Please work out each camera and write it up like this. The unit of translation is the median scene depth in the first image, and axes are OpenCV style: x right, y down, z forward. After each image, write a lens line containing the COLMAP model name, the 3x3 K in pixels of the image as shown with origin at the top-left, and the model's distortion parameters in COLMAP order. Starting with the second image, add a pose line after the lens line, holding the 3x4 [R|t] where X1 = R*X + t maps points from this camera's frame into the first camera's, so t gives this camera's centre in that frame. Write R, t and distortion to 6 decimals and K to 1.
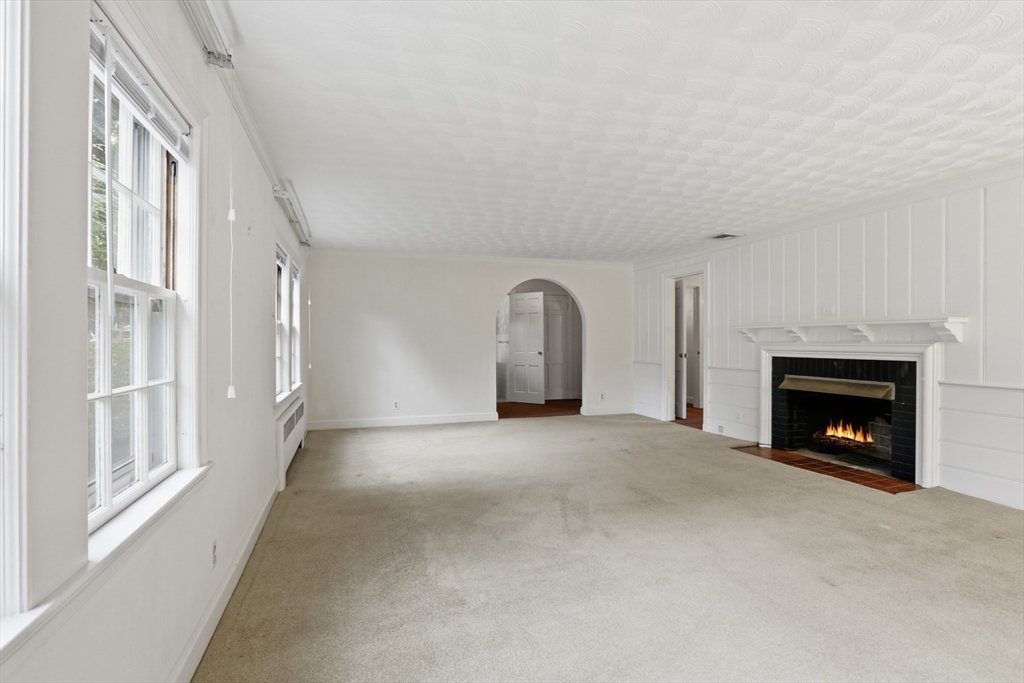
lens RADIAL K [[497.8, 0, 512.5], [0, 497.8, 347.7], [0, 0, 1]] dist [-0.067152, 0.030990]
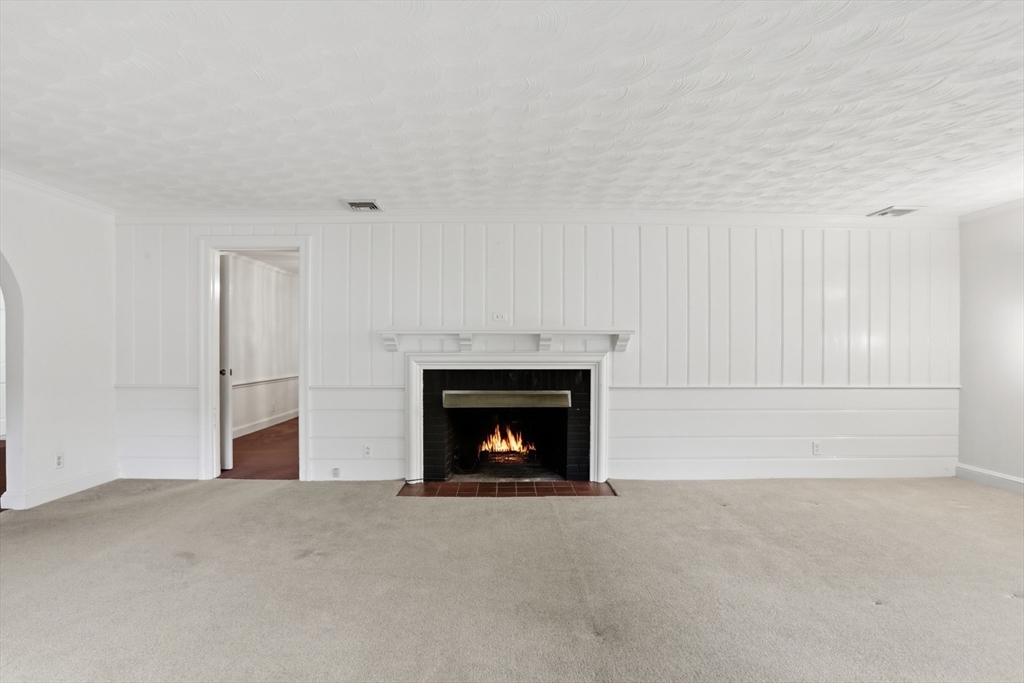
lens RADIAL K [[497.8, 0, 512.5], [0, 497.8, 347.7], [0, 0, 1]] dist [-0.067152, 0.030990]
pose [[0.295302, 0.006010, 0.955385, -0.239456], [0.008732, 0.999921, -0.008989, -0.010187], [-0.955364, 0.010997, 0.295227, 0.695333]]
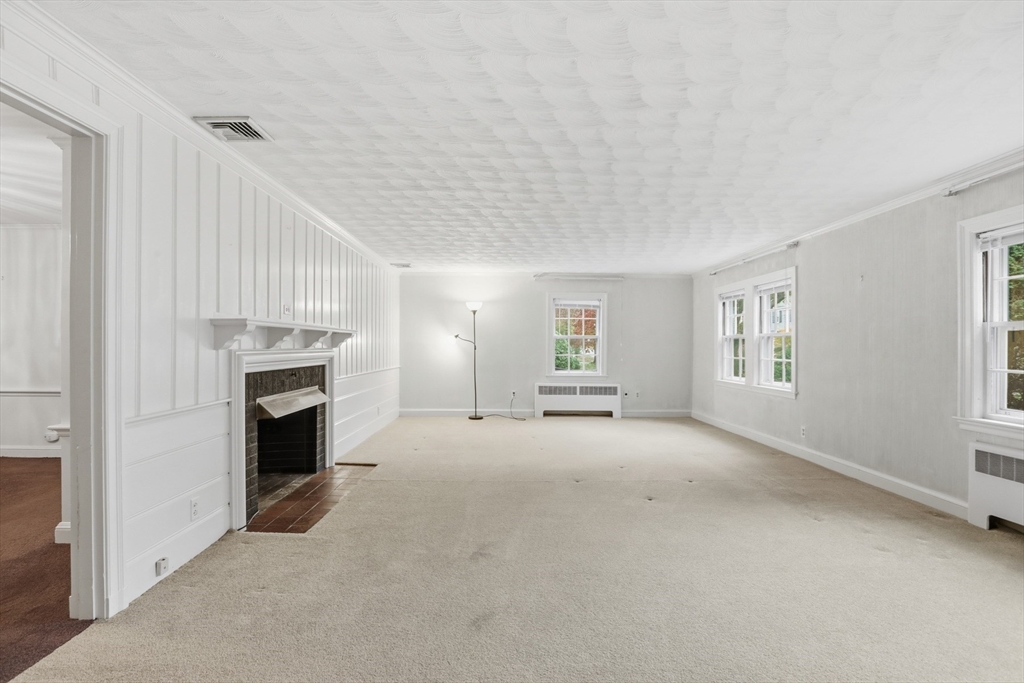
lens RADIAL K [[479.3, 0, 507.8], [0, 479.3, 343.6], [0, 0, 1]] dist [-0.059566, 0.021700]
pose [[-0.954843, 0.001917, 0.297104, 0.054404], [0.003496, 0.999982, 0.004782, -0.022222], [-0.297090, 0.005605, -0.954833, 1.645019]]
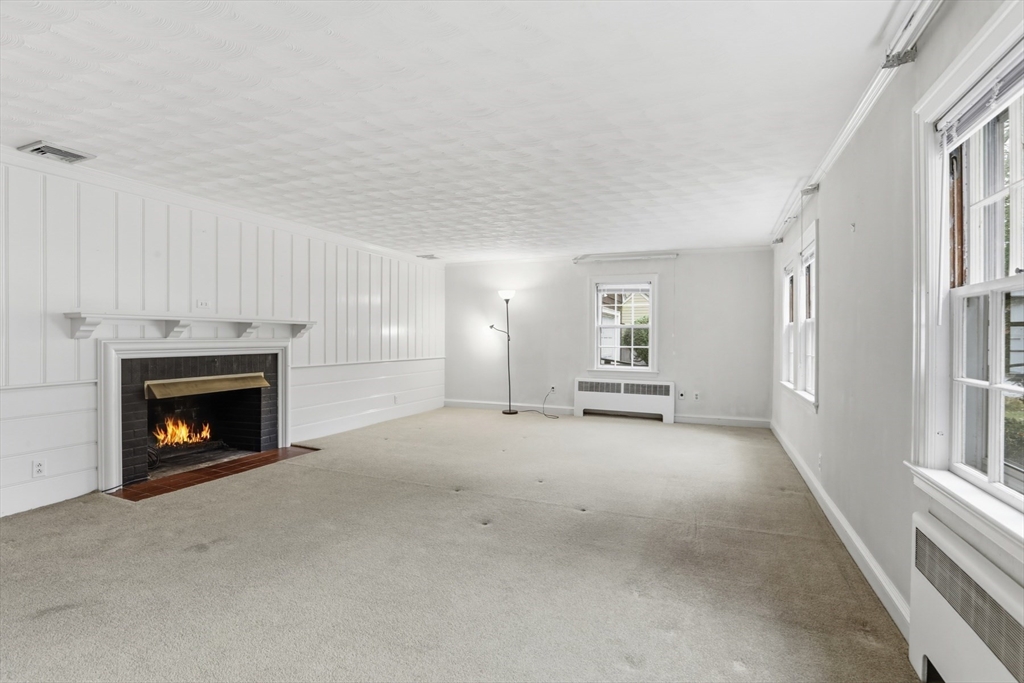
lens RADIAL K [[482.7, 0, 510.1], [0, 482.7, 338.0], [0, 0, 1]] dist [-0.026395, 0.000973]
pose [[-0.755529, -0.000557, 0.655115, -0.387910], [0.006421, 0.999945, 0.008255, -0.015705], [-0.655084, 0.010443, -0.755484, 1.297124]]
